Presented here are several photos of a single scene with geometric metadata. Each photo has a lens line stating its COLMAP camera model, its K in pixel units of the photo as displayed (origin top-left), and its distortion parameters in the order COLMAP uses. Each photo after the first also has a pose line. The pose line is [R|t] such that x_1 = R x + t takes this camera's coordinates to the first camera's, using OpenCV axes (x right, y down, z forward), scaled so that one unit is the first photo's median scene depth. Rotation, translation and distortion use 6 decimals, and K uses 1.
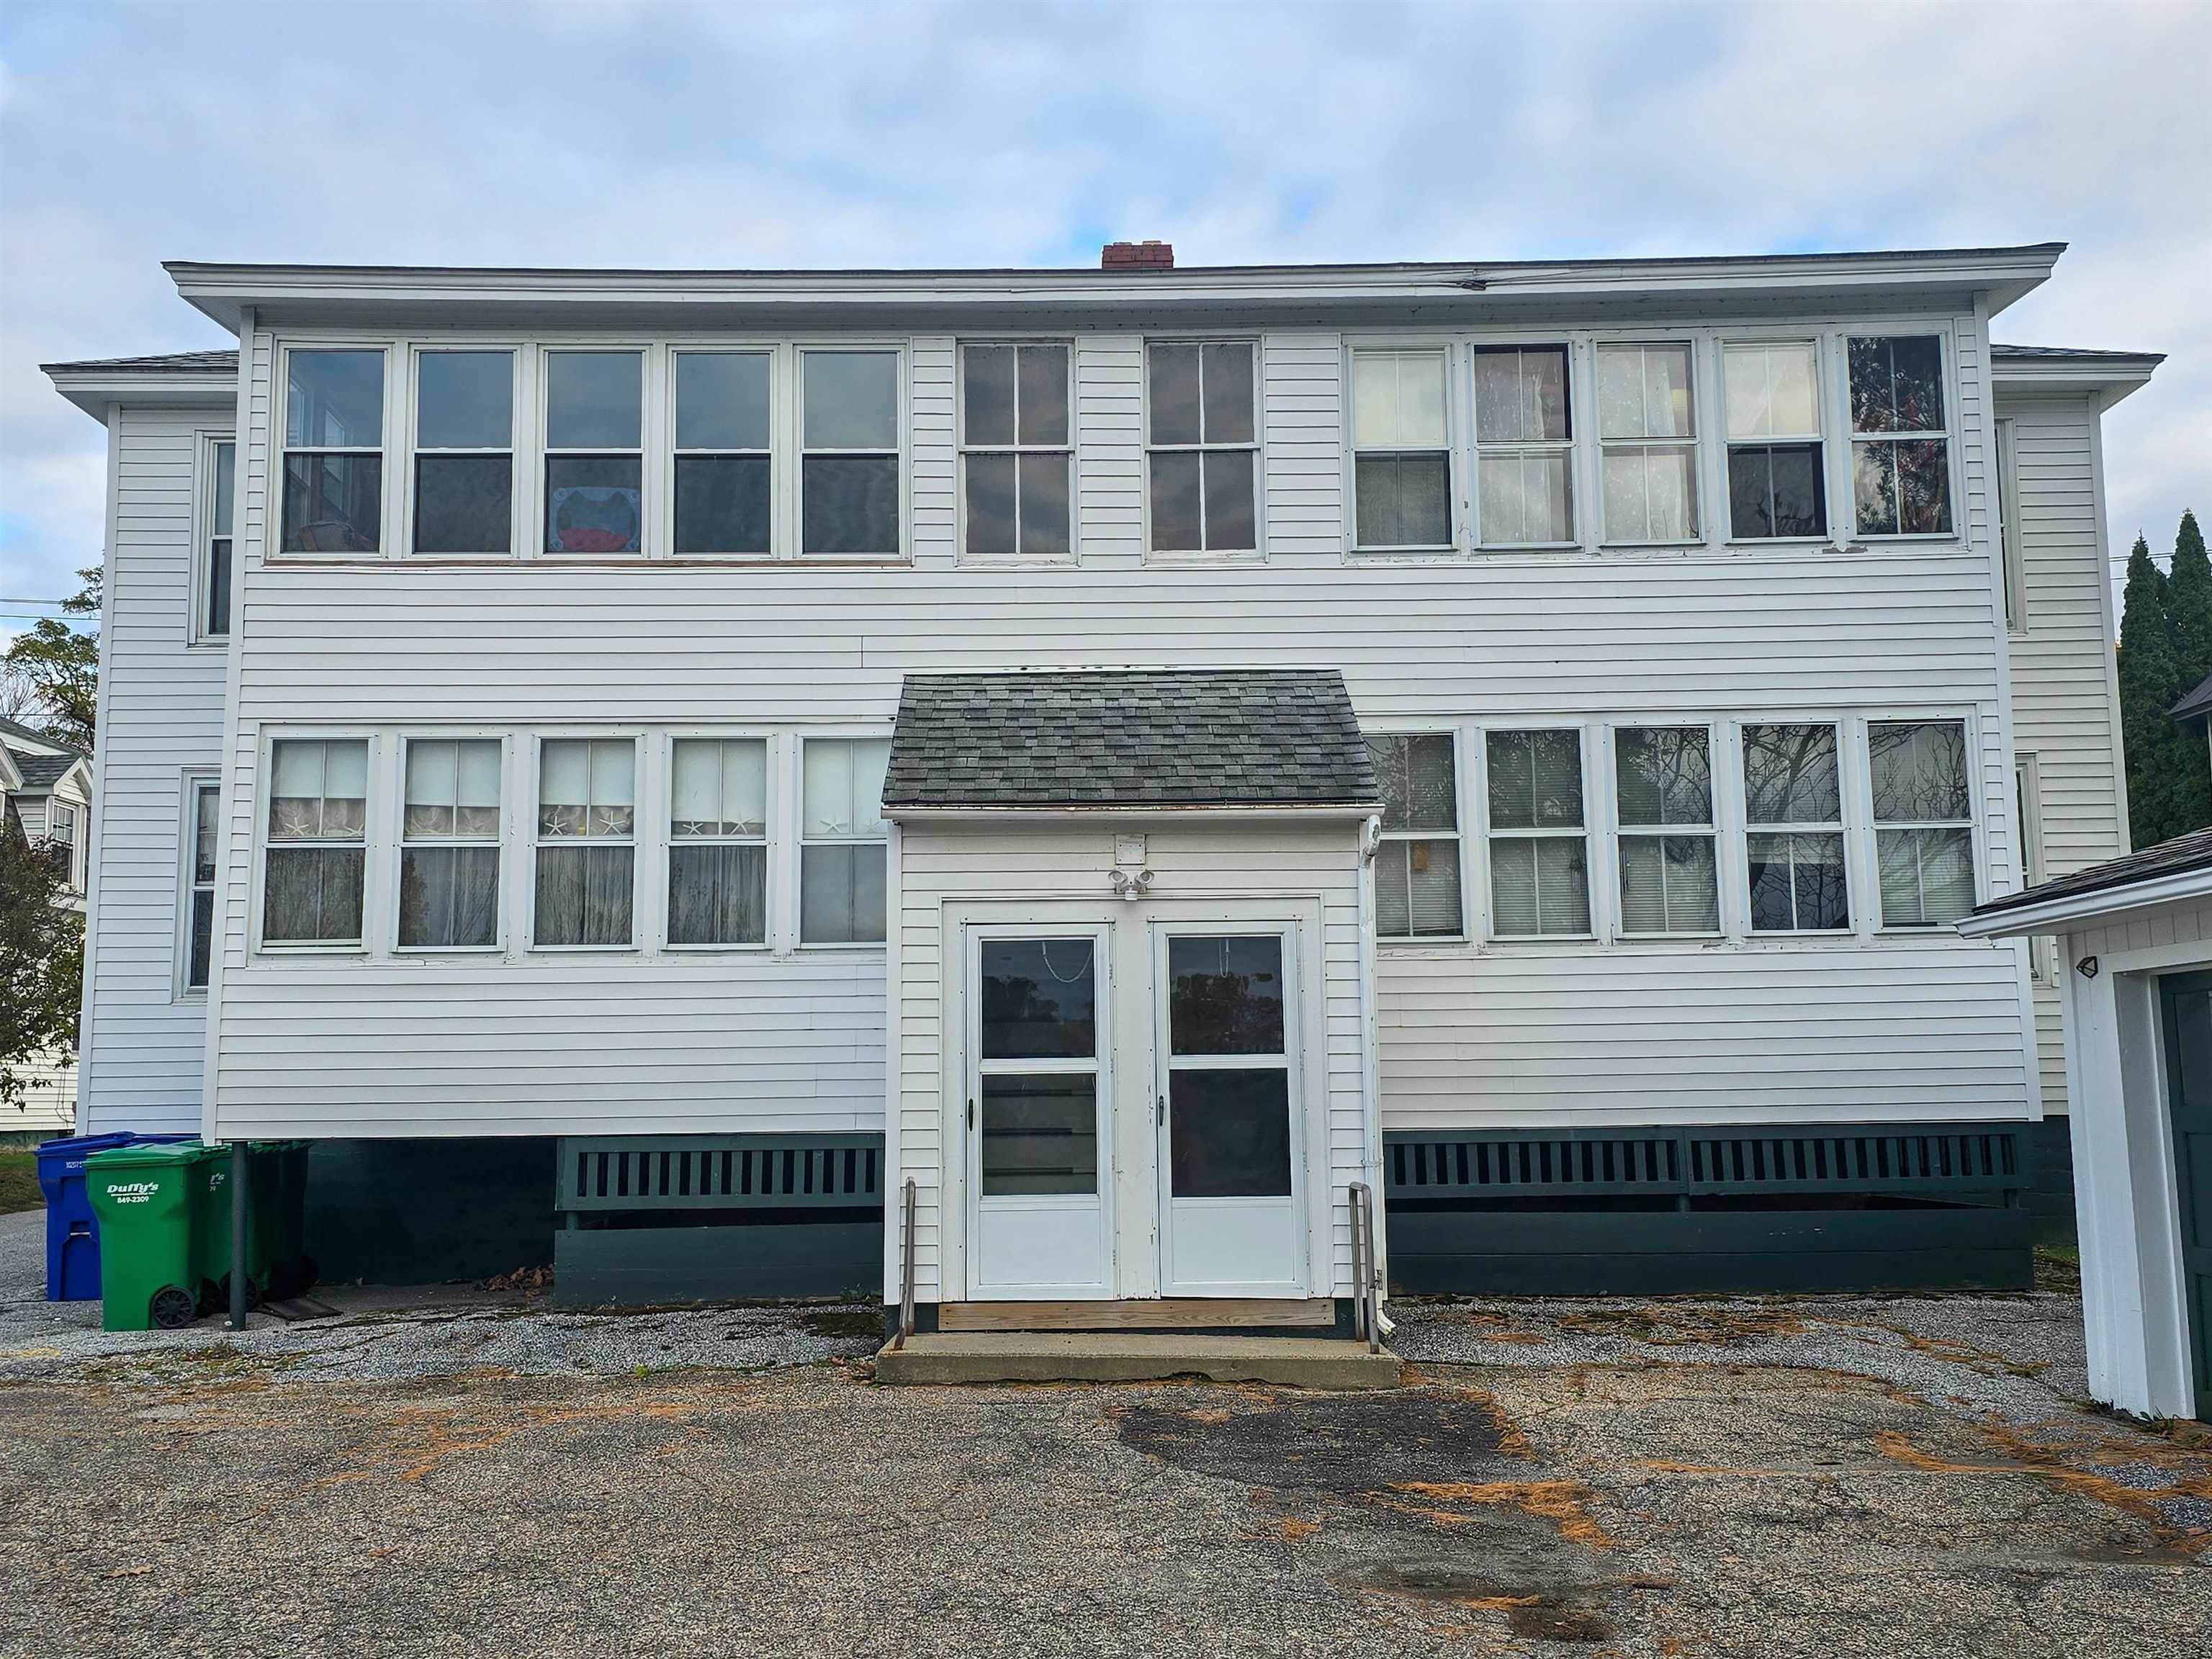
lens RADIAL K [[2147.3, 0, 1106.0], [0, 2147.3, 829.5], [0, 0, 1]] dist [0.203332, -0.477084]
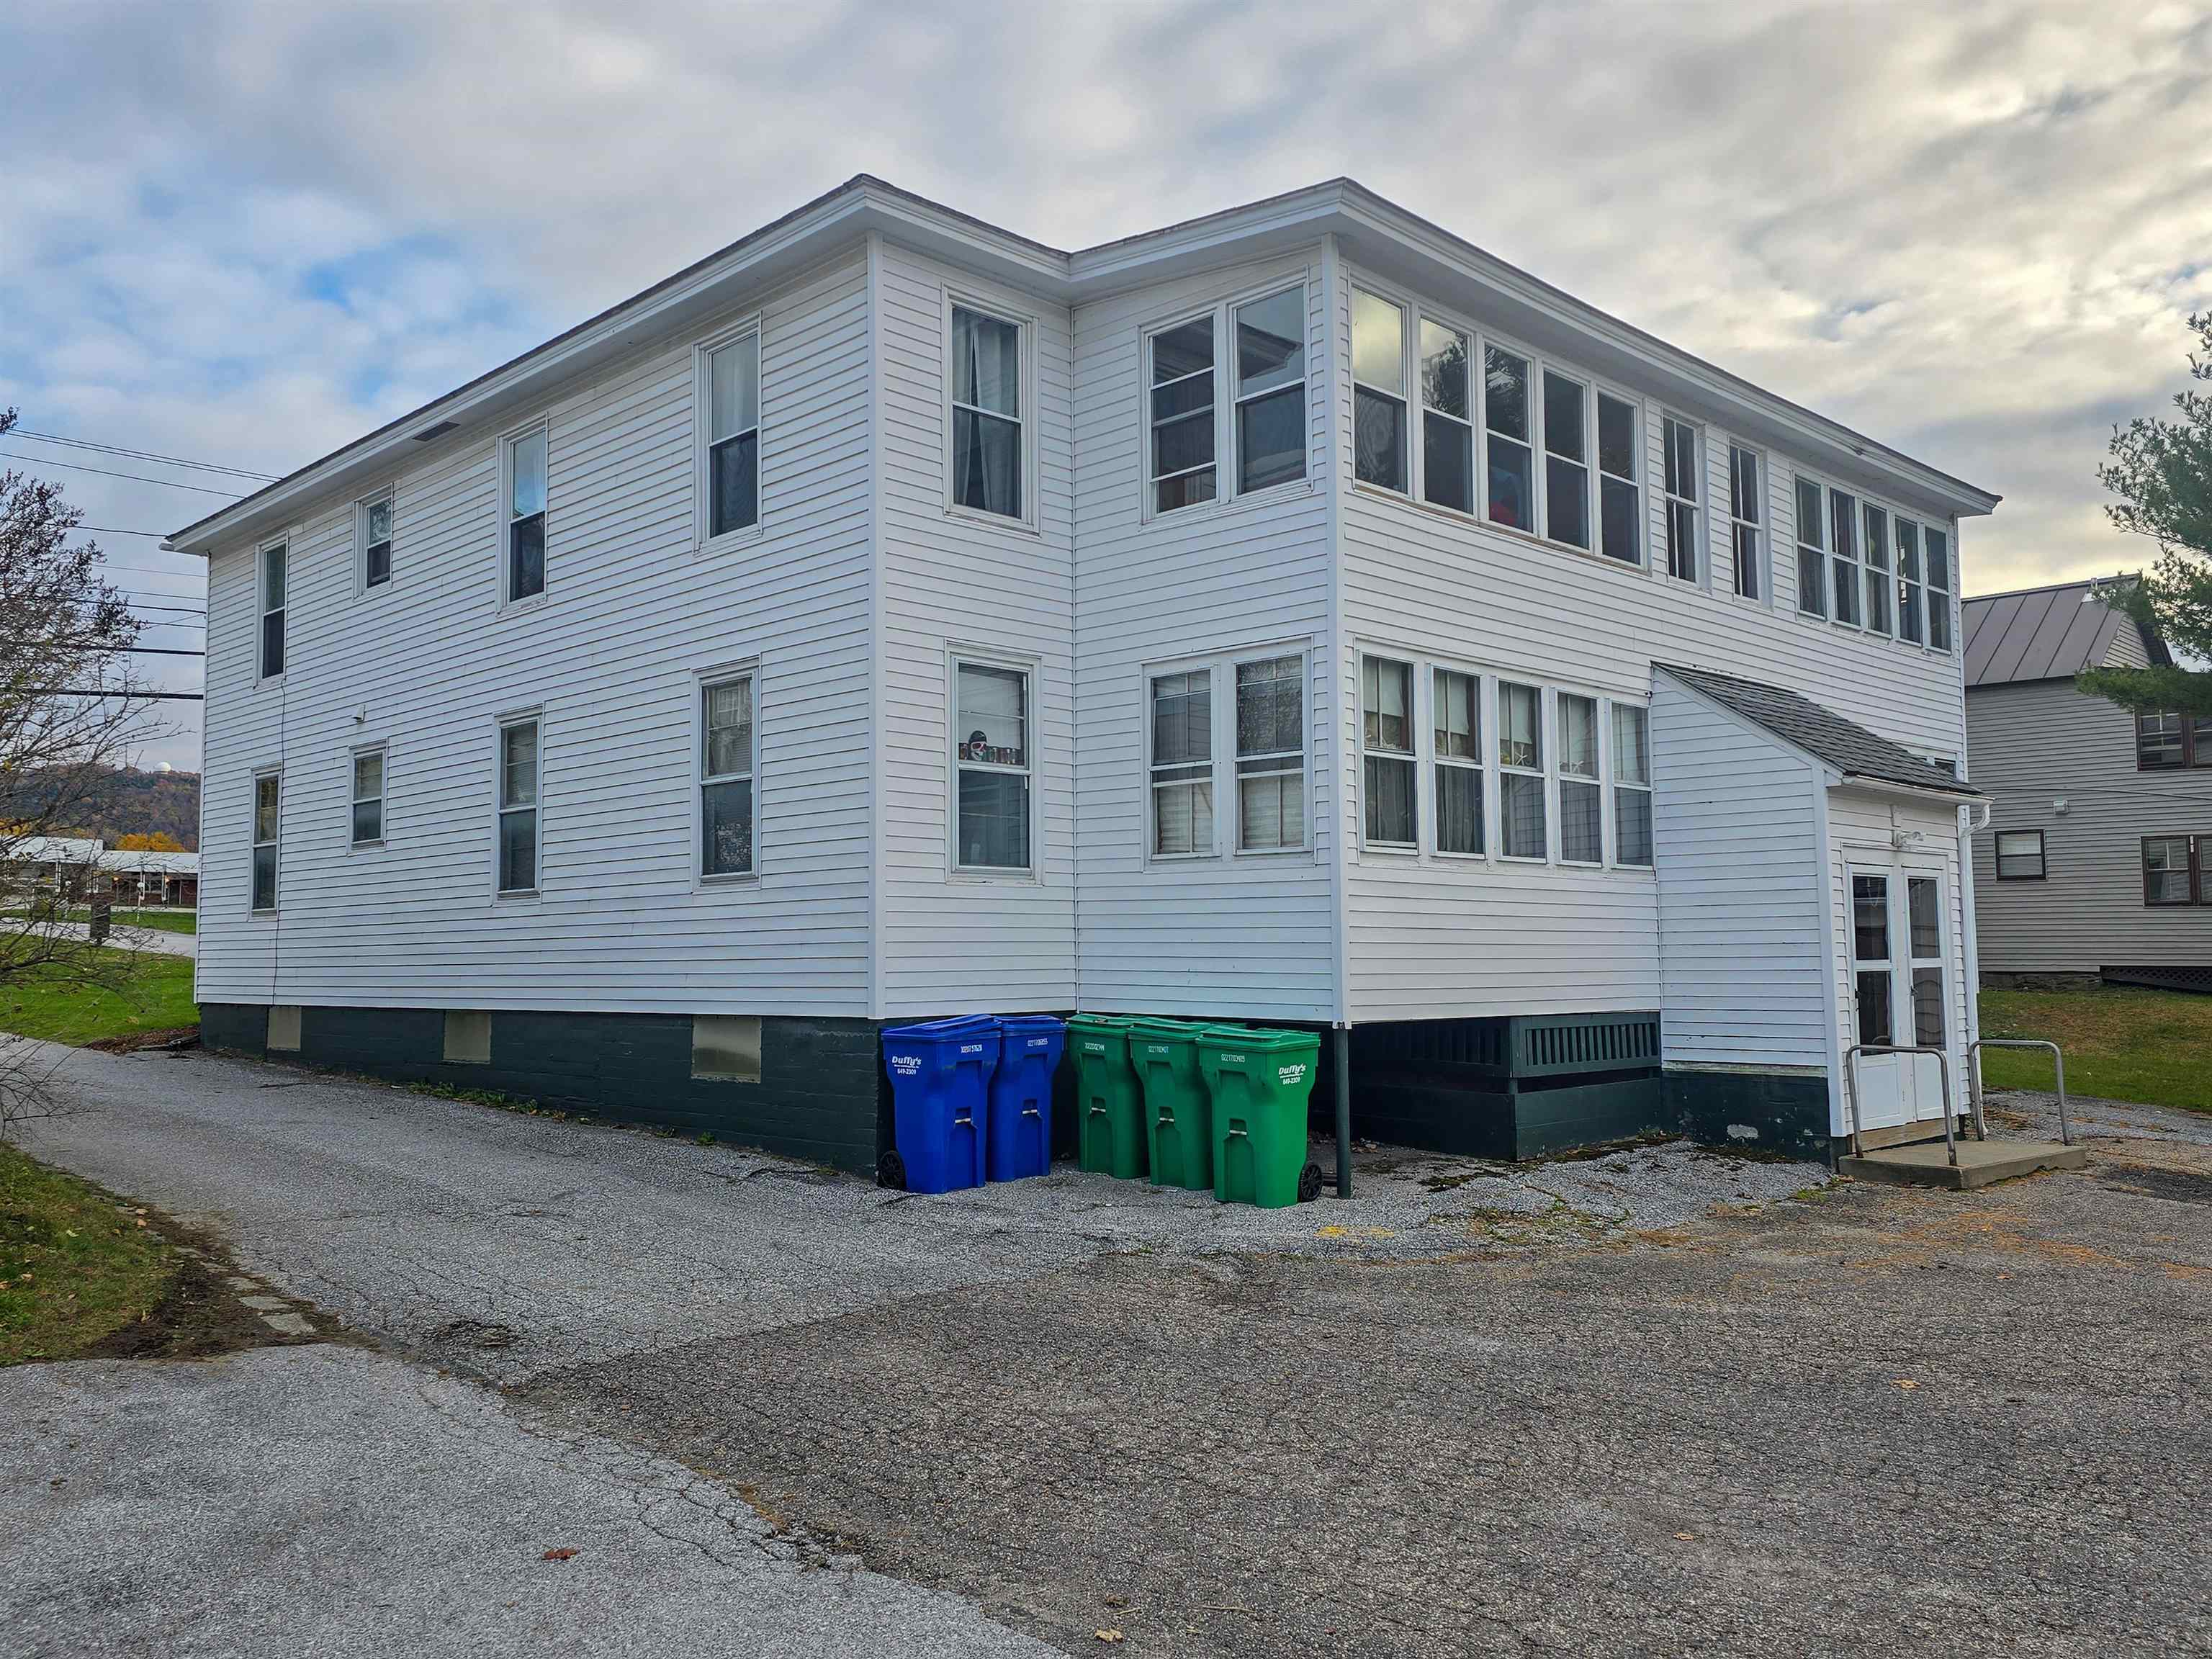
lens RADIAL K [[1743.1, 0, 1099.2], [0, 1743.1, 831.0], [0, 0, 1]] dist [0.133932, -0.216827]
pose [[0.726459, 0.052920, 0.685169, -1.082199], [-0.091392, 0.995614, 0.020002, 0.041234], [-0.681105, -0.077150, 0.728110, 0.458981]]
